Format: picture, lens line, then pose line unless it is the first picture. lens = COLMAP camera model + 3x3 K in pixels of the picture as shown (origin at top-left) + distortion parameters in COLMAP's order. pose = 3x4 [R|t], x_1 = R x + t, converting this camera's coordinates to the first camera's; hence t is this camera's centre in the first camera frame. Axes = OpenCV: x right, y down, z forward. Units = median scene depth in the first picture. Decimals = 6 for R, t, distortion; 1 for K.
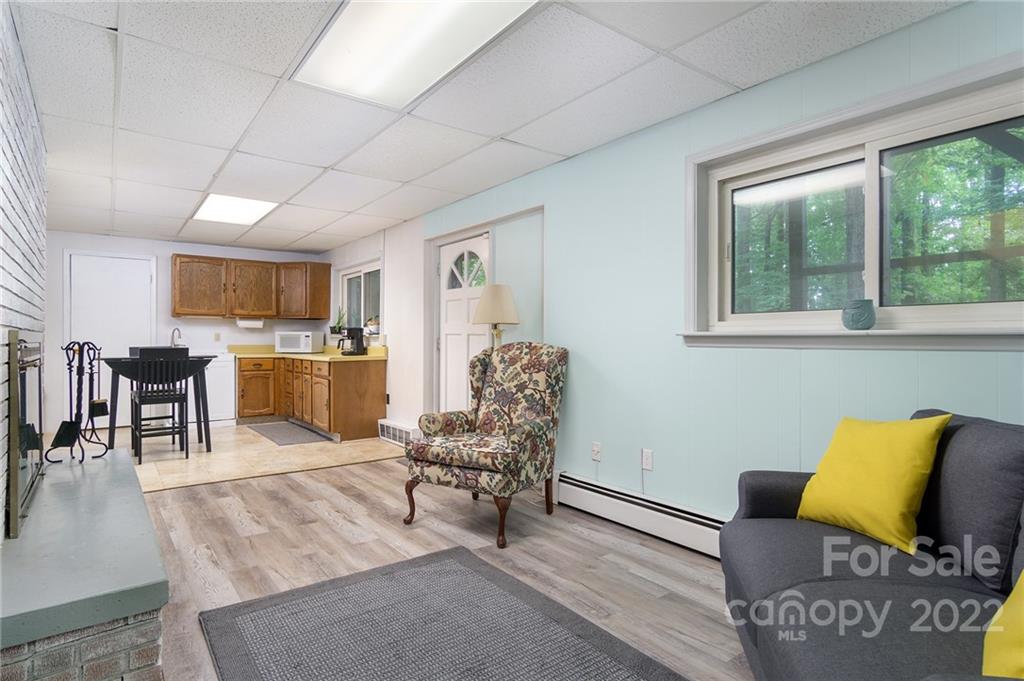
lens RADIAL K [[540.2, 0, 513.7], [0, 540.2, 338.5], [0, 0, 1]] dist [0.002479, 0.000739]
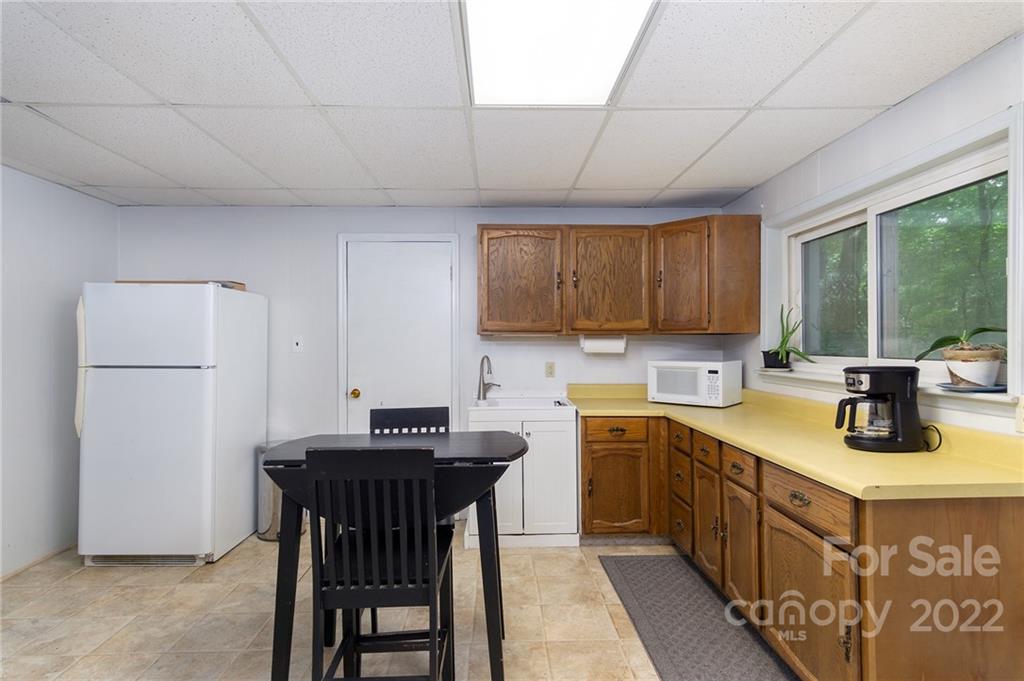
lens RADIAL K [[540.2, 0, 513.7], [0, 540.2, 338.5], [0, 0, 1]] dist [0.002479, 0.000739]
pose [[0.817218, -0.008432, -0.576267, -0.295492], [0.006675, 0.999964, -0.005164, -0.037413], [0.576290, 0.000374, 0.817245, 0.601649]]
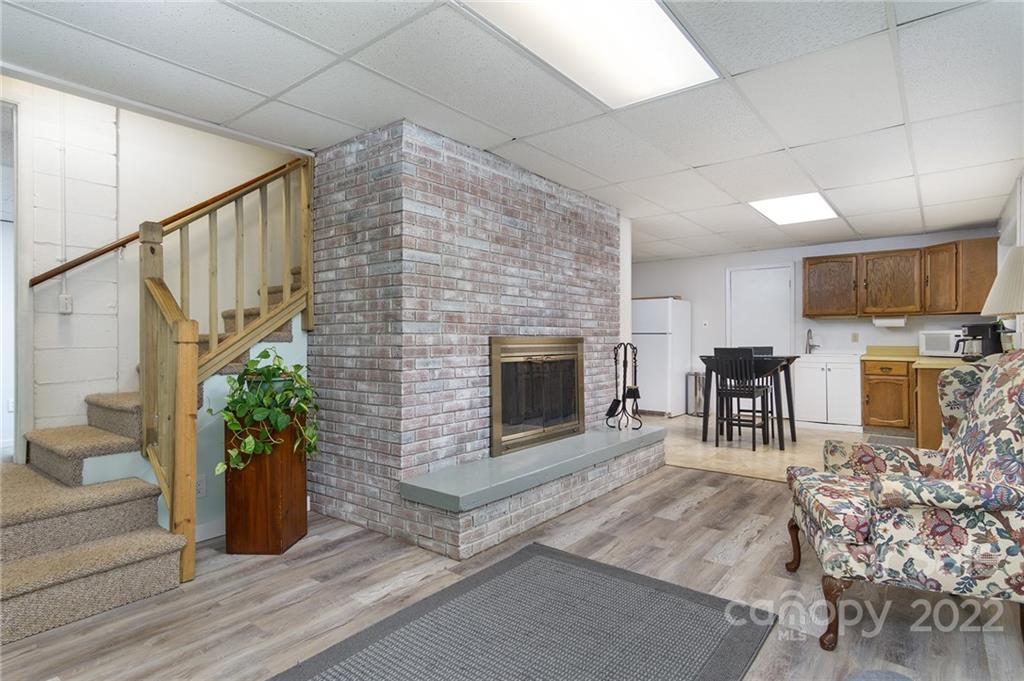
lens RADIAL K [[540.2, 0, 513.7], [0, 540.2, 338.5], [0, 0, 1]] dist [0.002479, 0.000739]
pose [[0.252074, -0.004130, -0.967699, 0.253107], [0.005136, 0.999983, -0.002930, -0.001274], [0.967694, -0.004232, 0.252090, 0.211106]]
